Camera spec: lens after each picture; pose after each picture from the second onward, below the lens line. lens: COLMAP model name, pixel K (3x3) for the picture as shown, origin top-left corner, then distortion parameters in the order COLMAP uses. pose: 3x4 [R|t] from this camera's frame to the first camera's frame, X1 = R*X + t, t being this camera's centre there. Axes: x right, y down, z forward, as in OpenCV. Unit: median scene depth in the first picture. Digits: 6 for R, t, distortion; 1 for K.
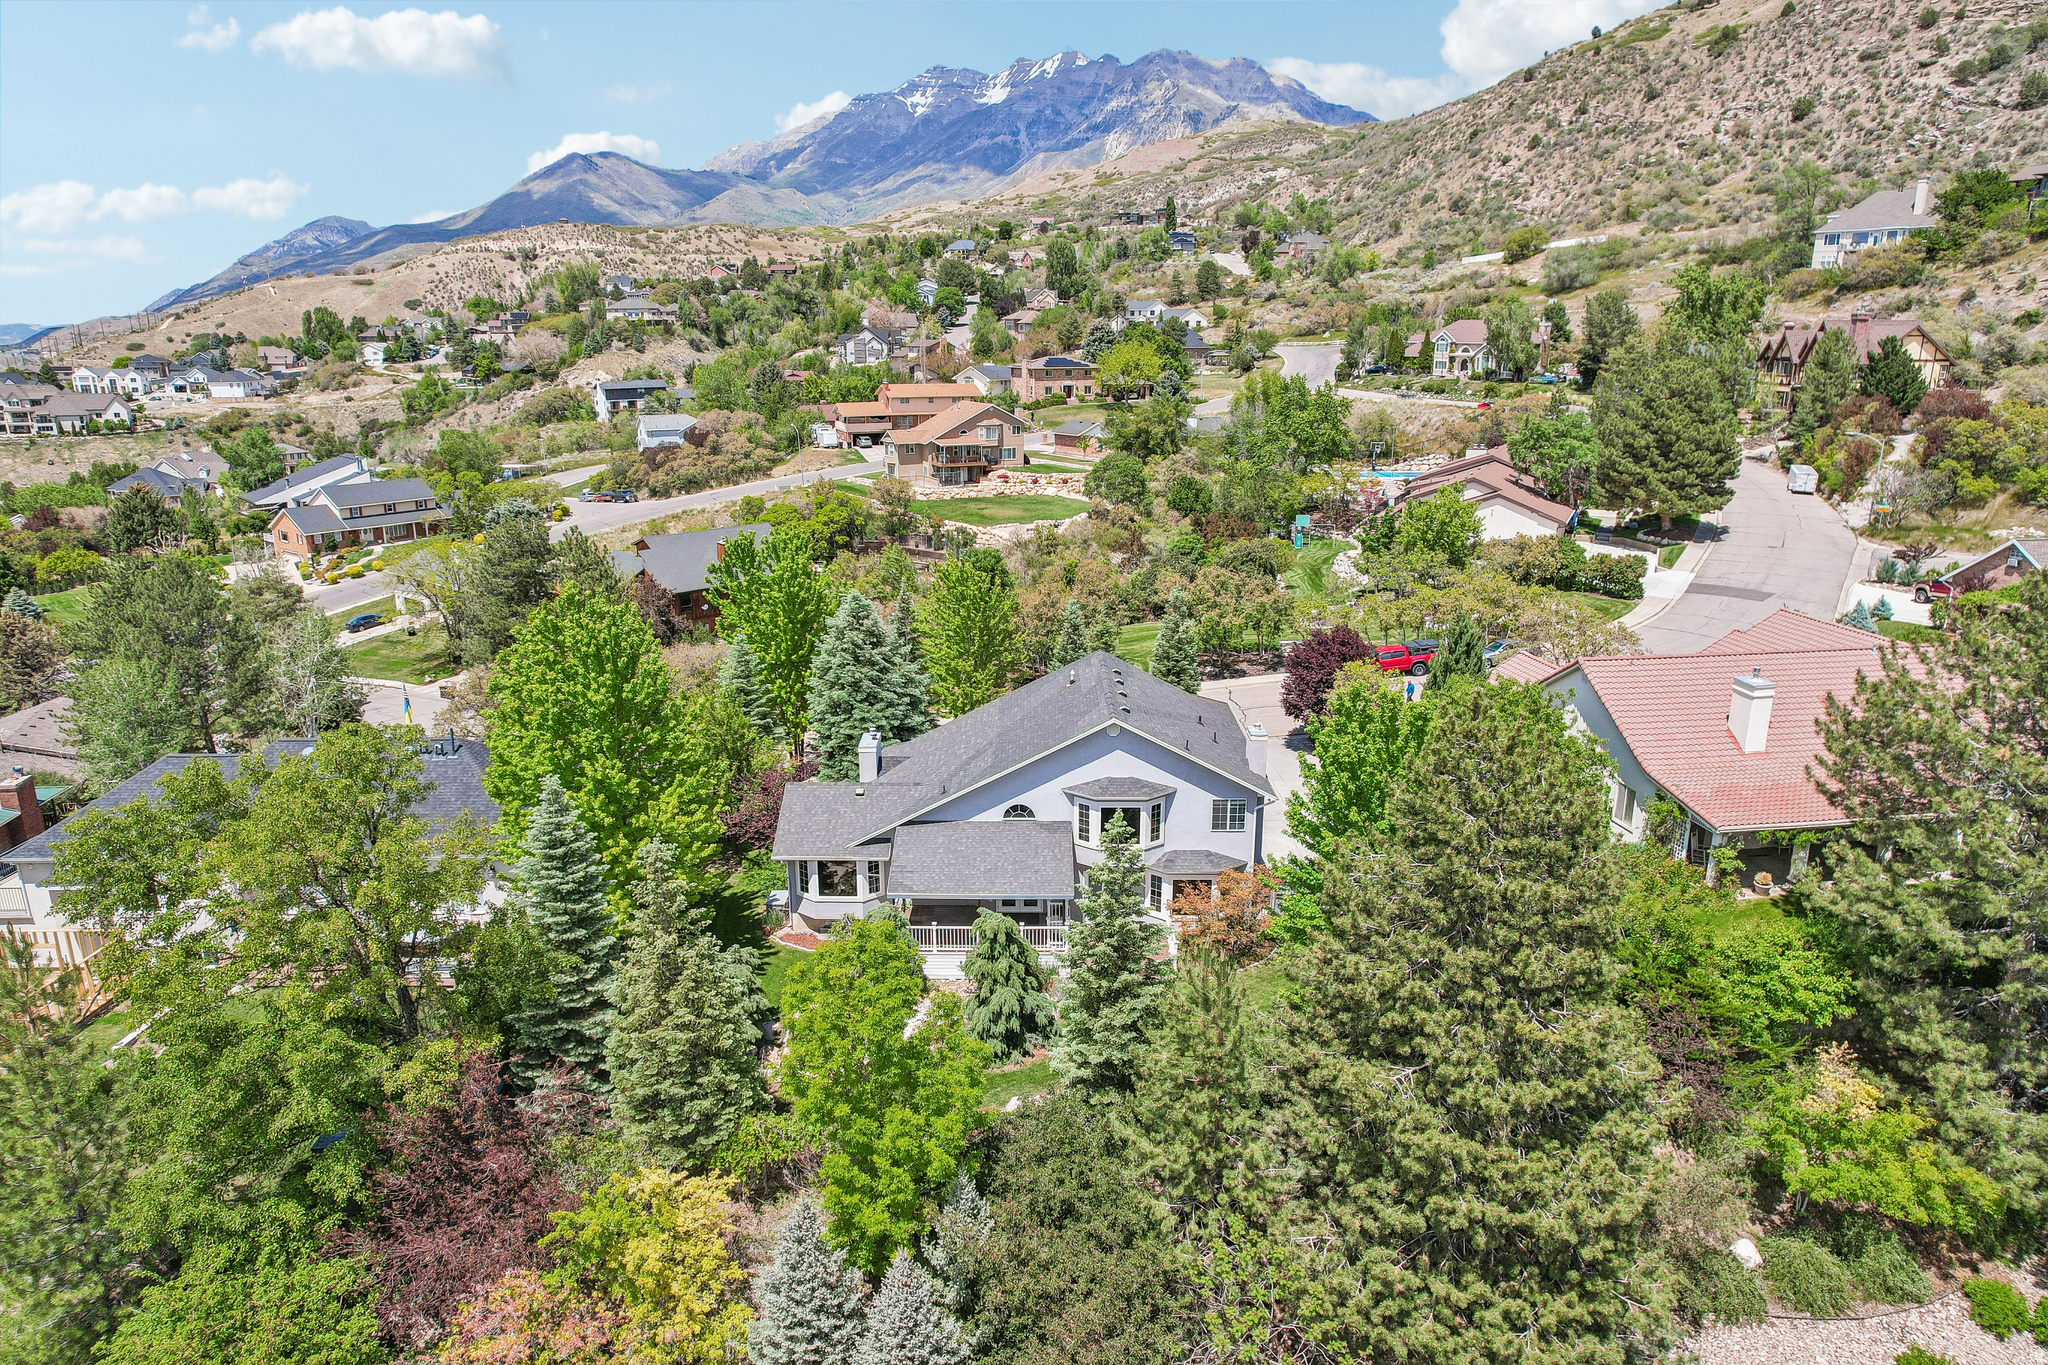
lens RADIAL K [[1313.2, 0, 1027.3], [0, 1313.2, 694.7], [0, 0, 1]] dist [-0.084292, 0.076393]
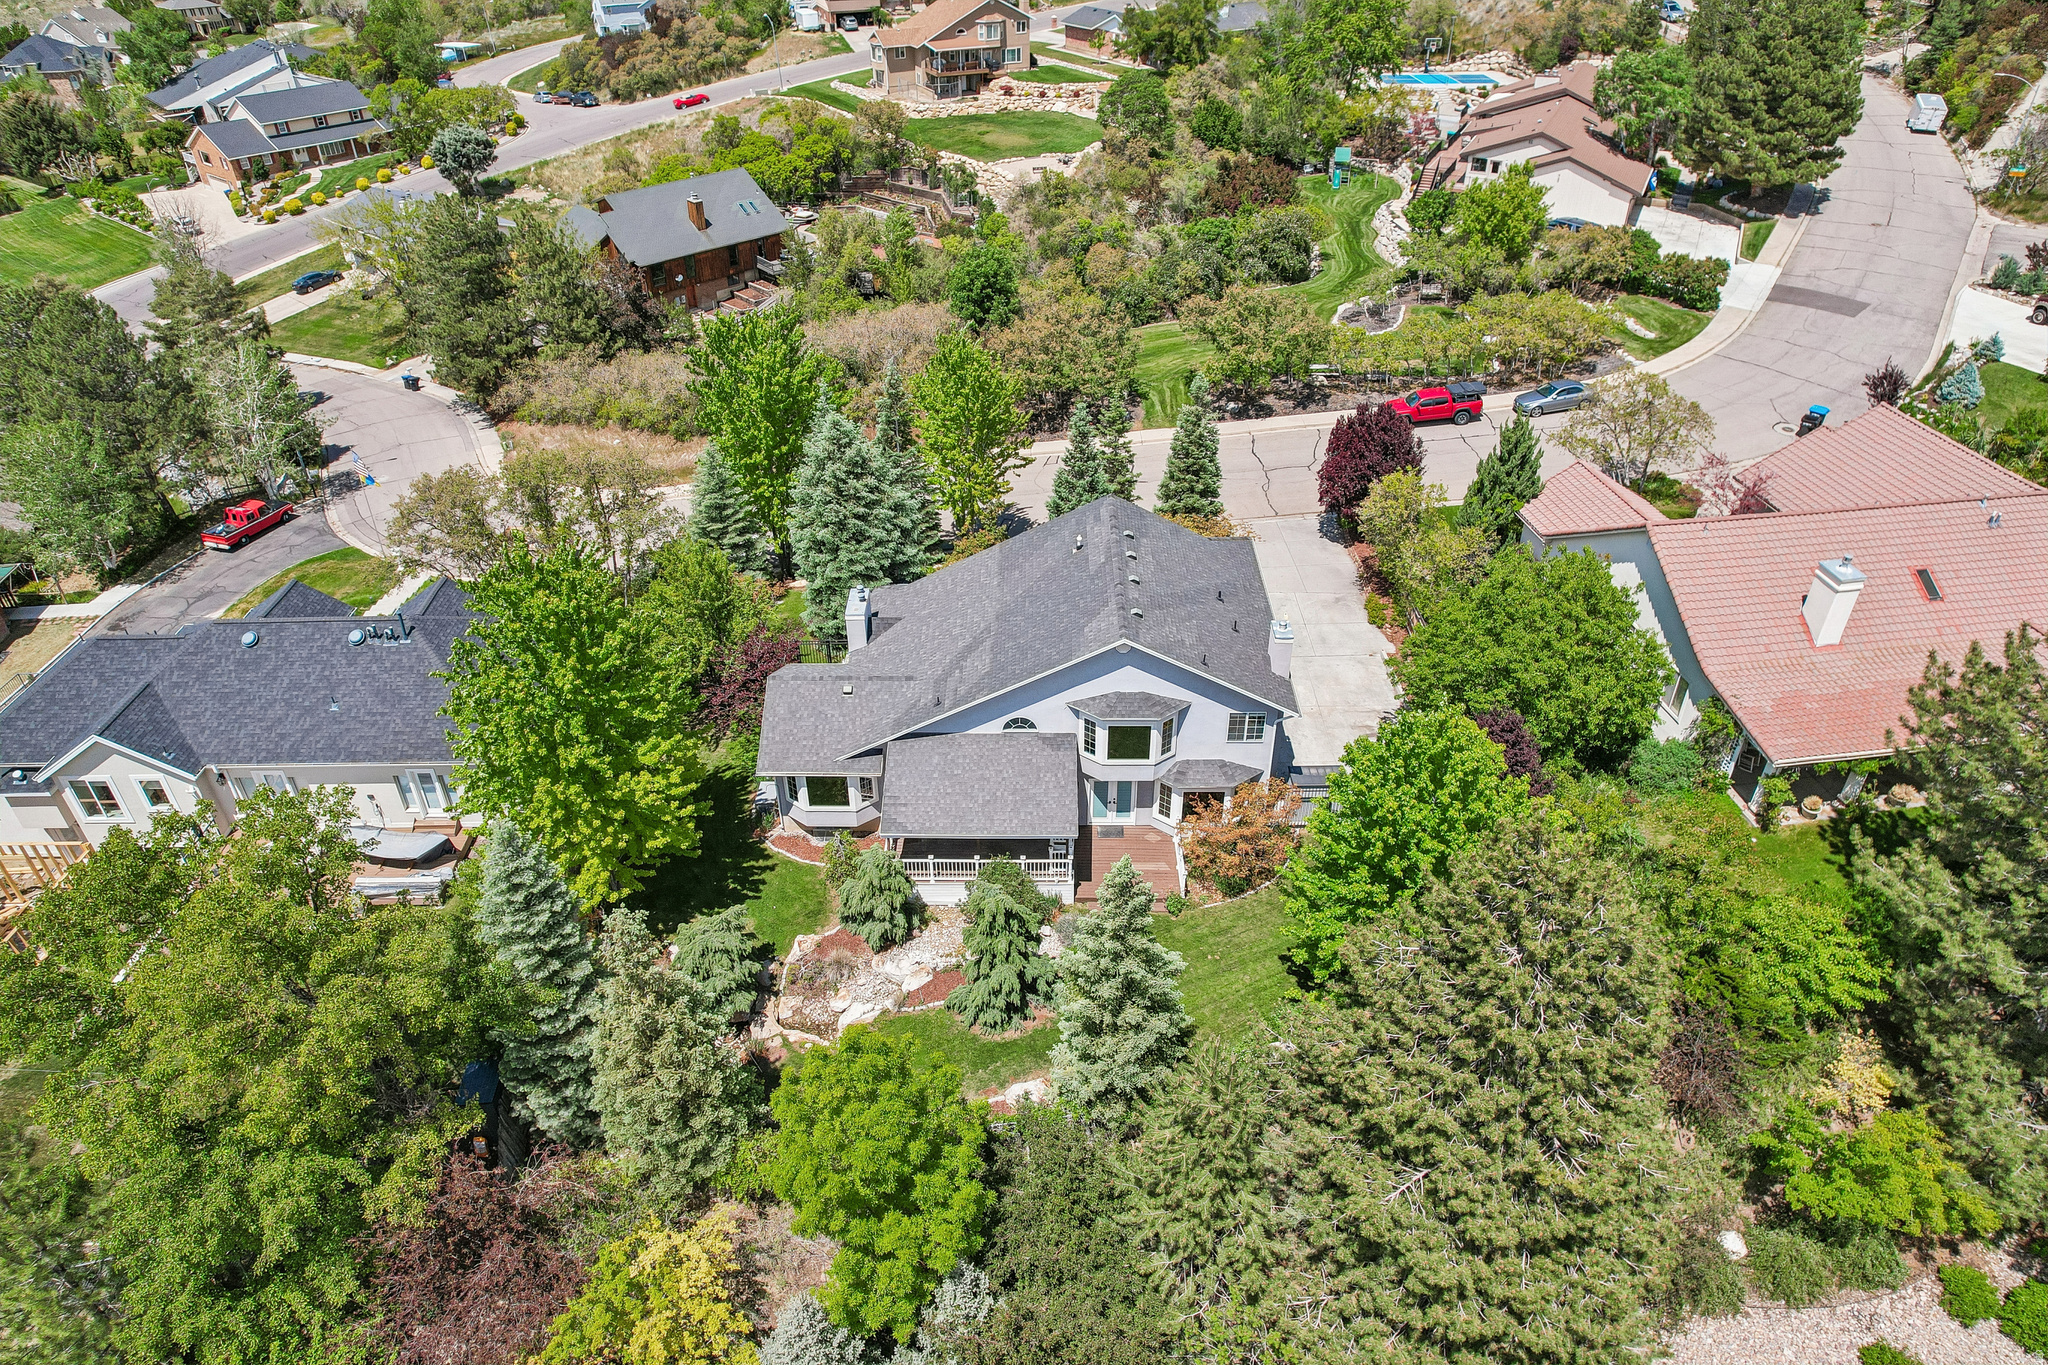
lens RADIAL K [[1313.2, 0, 1027.3], [0, 1313.2, 694.7], [0, 0, 1]] dist [-0.084292, 0.076393]
pose [[0.999960, -0.002752, -0.008562, 0.002529], [0.005429, 0.943687, 0.330796, -0.085706], [0.007170, -0.330829, 0.943664, 0.048247]]
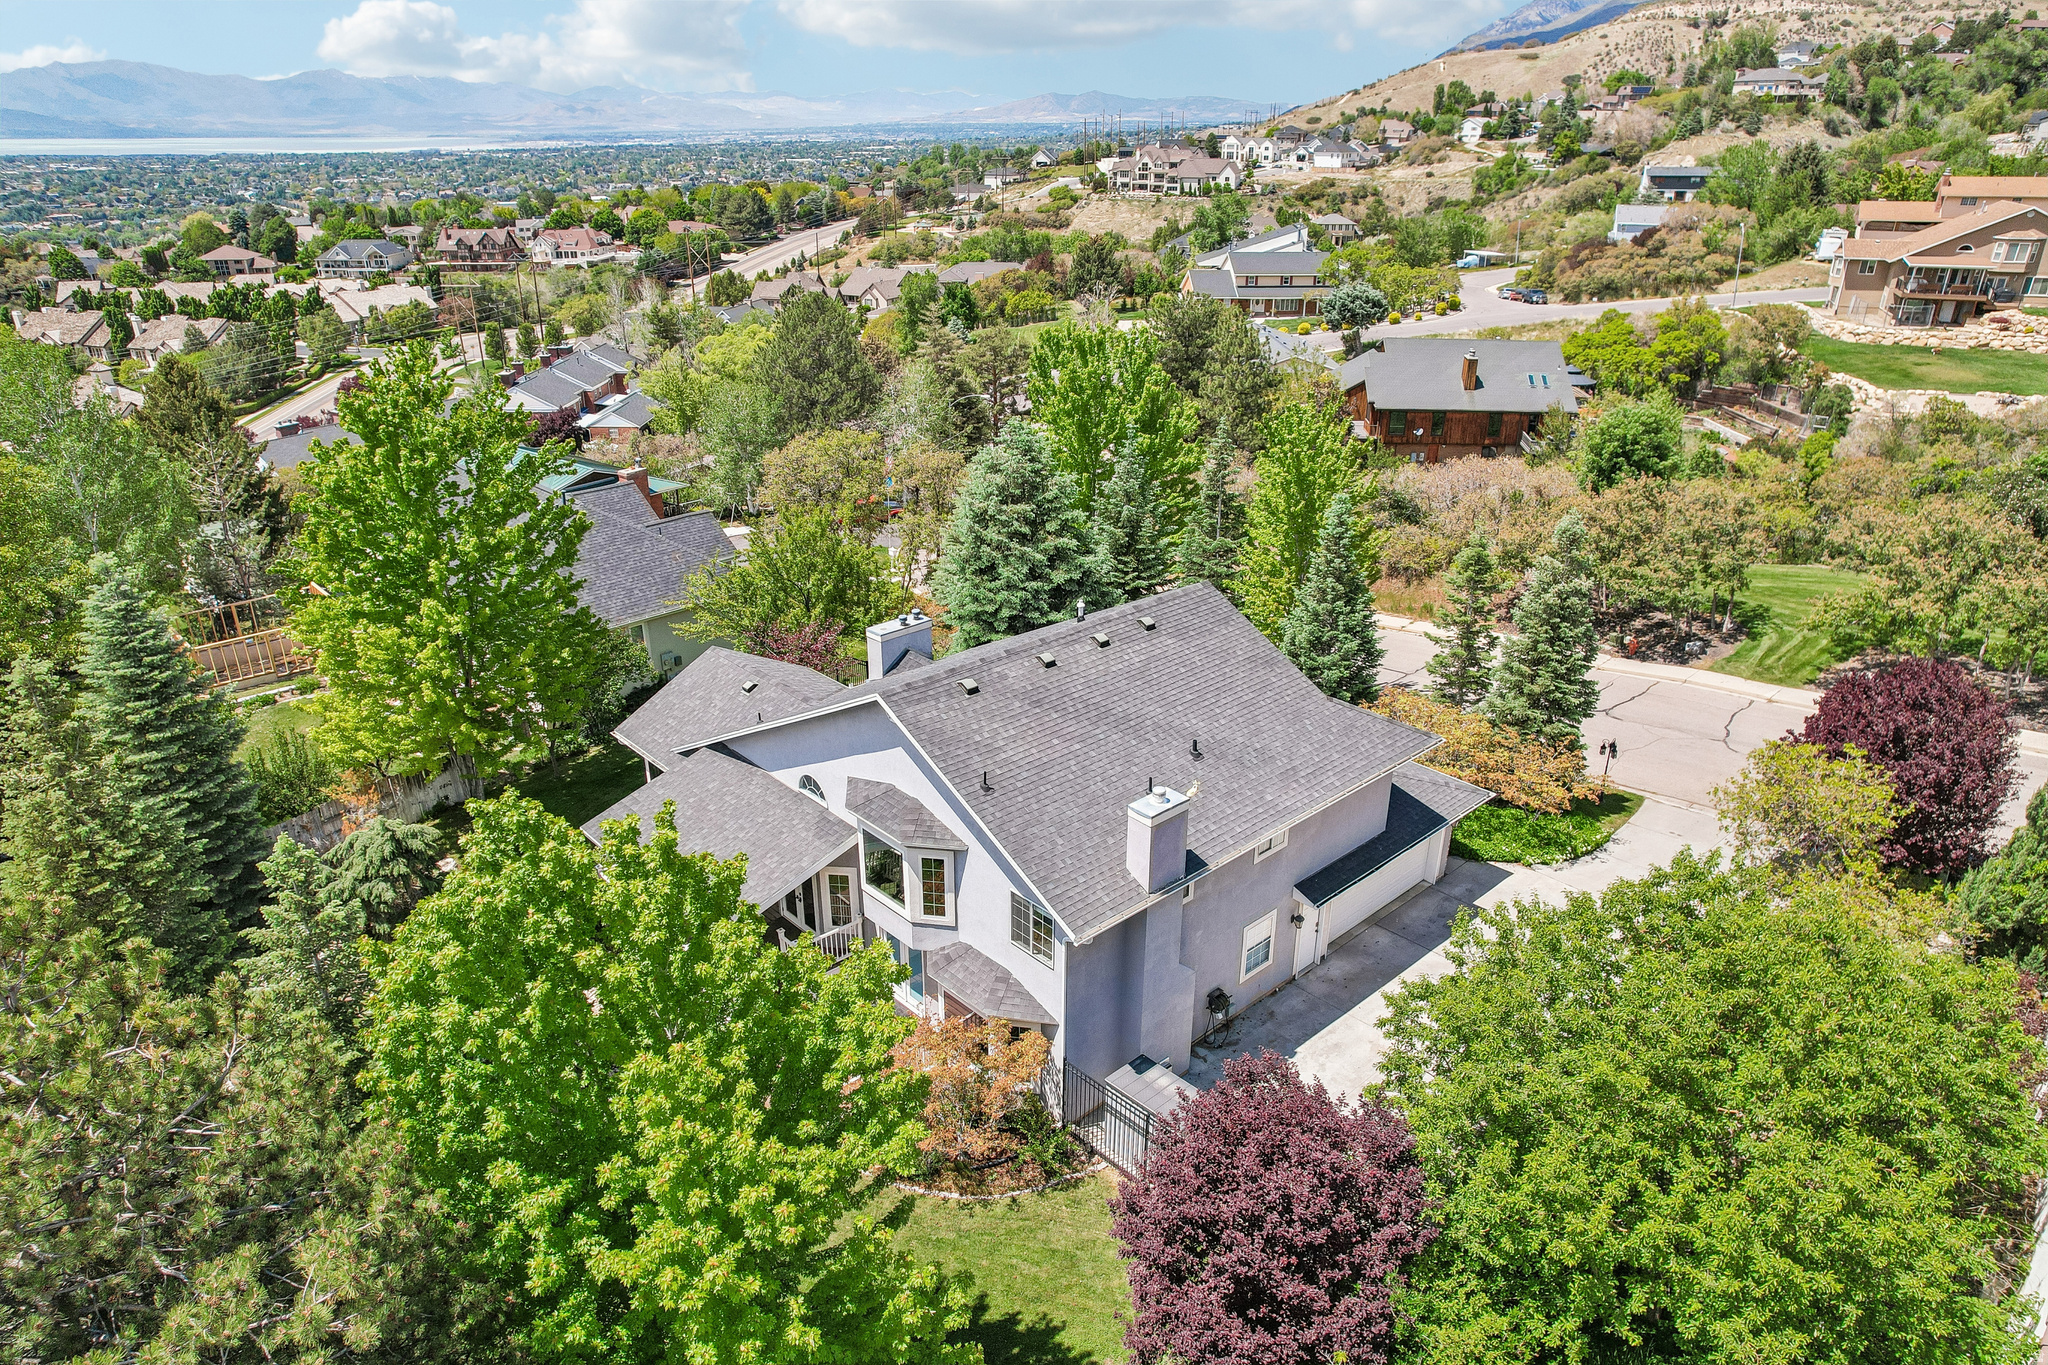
lens RADIAL K [[1313.2, 0, 1027.3], [0, 1313.2, 694.7], [0, 0, 1]] dist [-0.084292, 0.076393]
pose [[0.678822, 0.301957, -0.669345, 0.175078], [-0.198683, 0.953065, 0.228454, -0.044296], [0.706913, -0.022092, 0.706955, 0.224536]]
